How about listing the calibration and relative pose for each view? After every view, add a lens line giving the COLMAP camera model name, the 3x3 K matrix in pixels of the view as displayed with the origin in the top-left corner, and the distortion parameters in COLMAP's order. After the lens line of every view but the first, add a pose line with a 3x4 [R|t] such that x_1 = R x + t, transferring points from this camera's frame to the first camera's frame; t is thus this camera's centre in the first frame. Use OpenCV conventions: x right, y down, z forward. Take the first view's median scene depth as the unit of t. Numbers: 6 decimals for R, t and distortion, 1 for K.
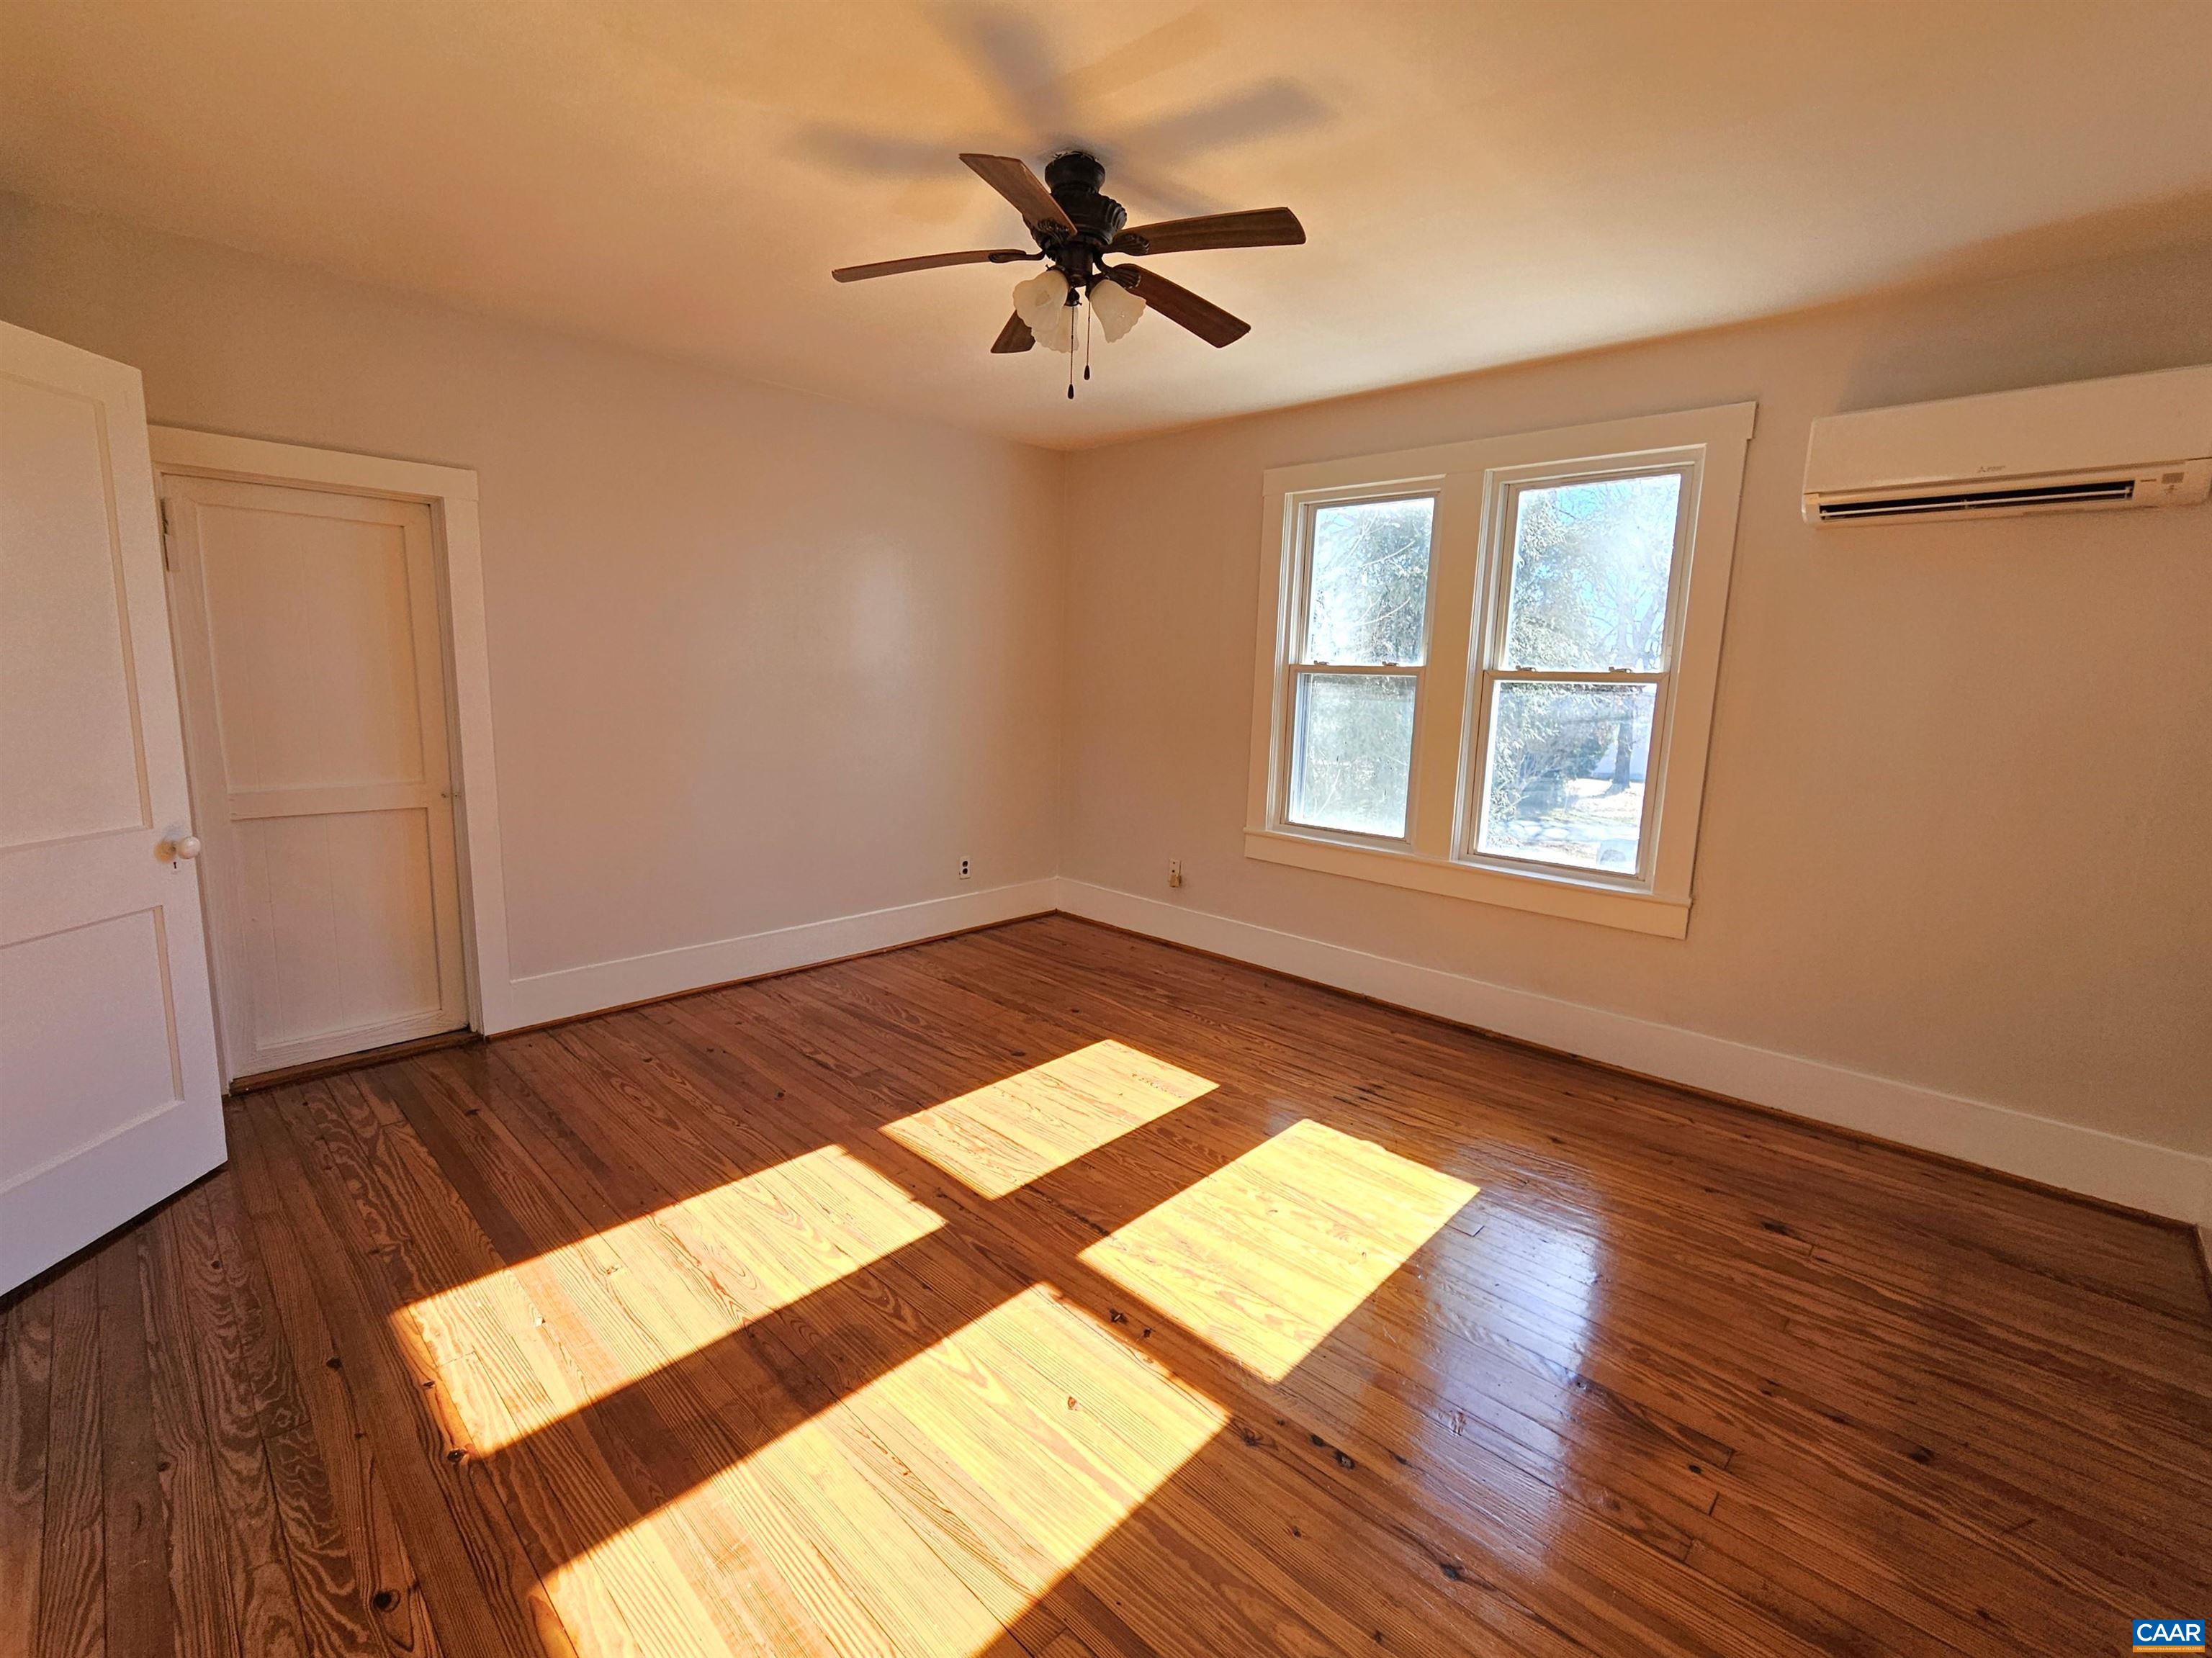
lens RADIAL K [[956.0, 0, 1102.5], [0, 956.0, 826.3], [0, 0, 1]] dist [-0.000036, -0.000740]
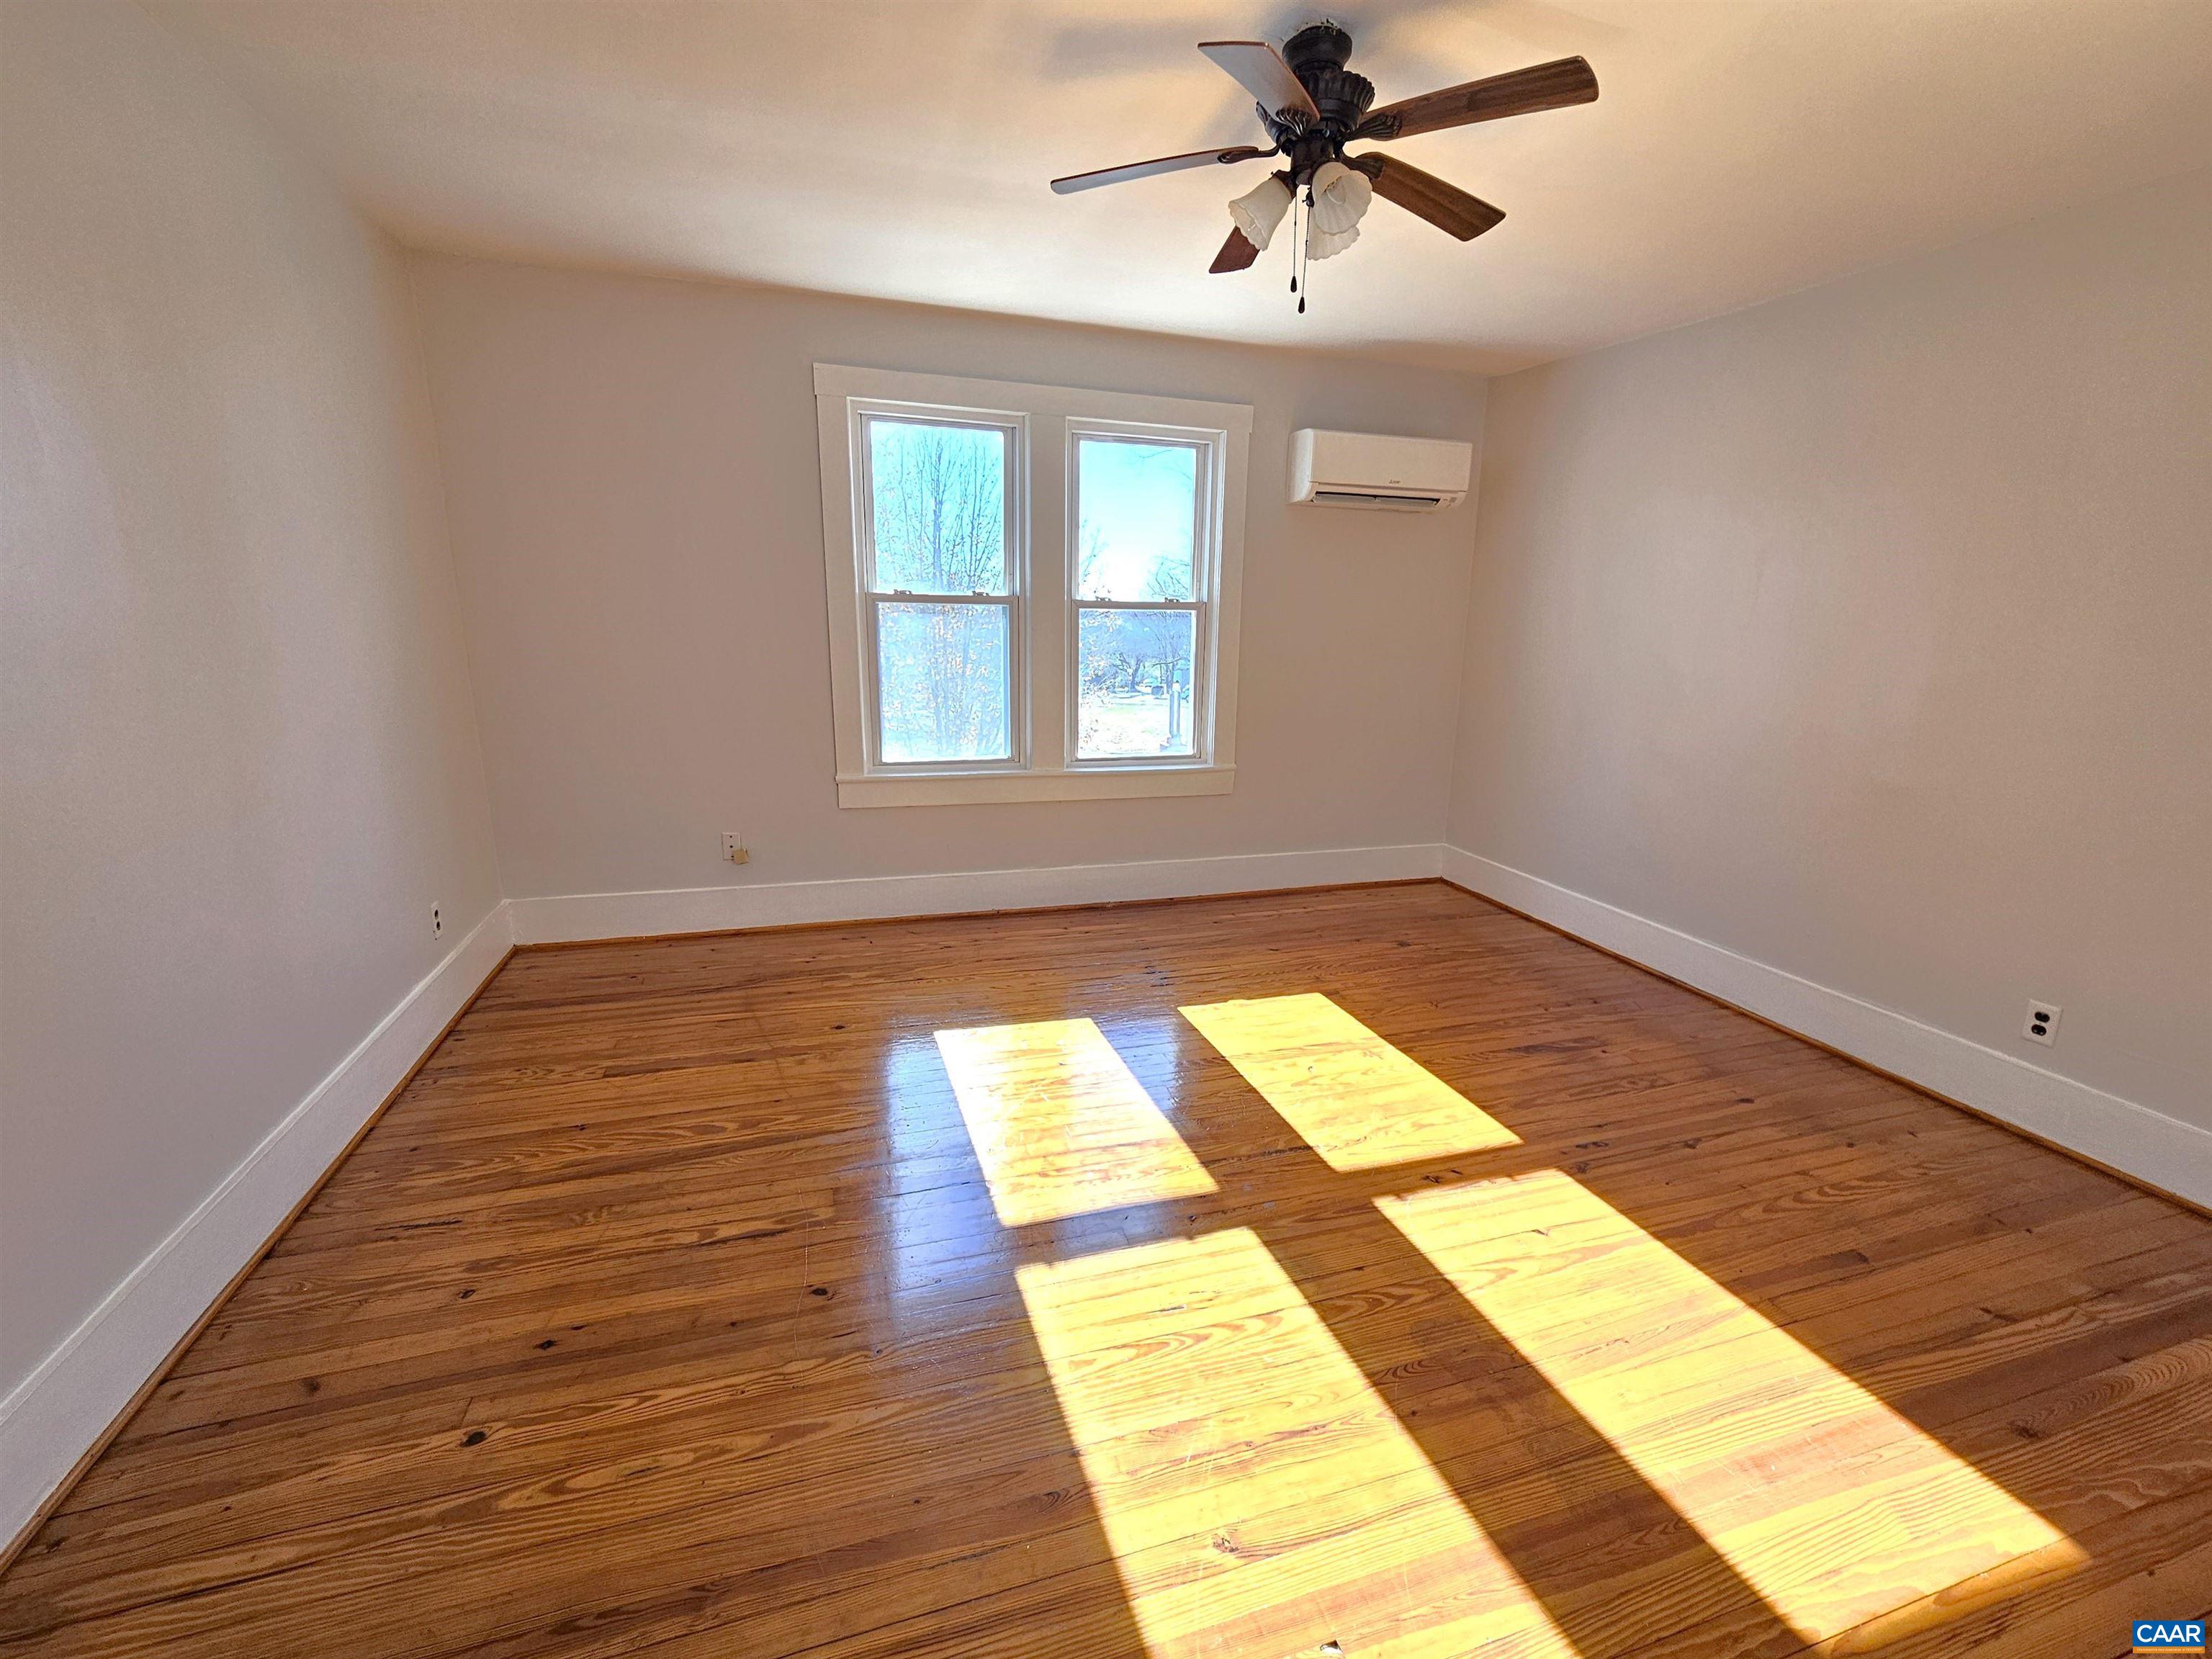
lens RADIAL K [[909.6, 0, 1106.0], [0, 909.6, 829.5], [0, 0, 1]] dist [-0.001543, 0.000556]
pose [[0.487853, -0.220553, 0.844604, -0.581462], [0.133494, 0.975024, 0.177503, -0.086239], [-0.862658, 0.026154, 0.505111, 0.440012]]
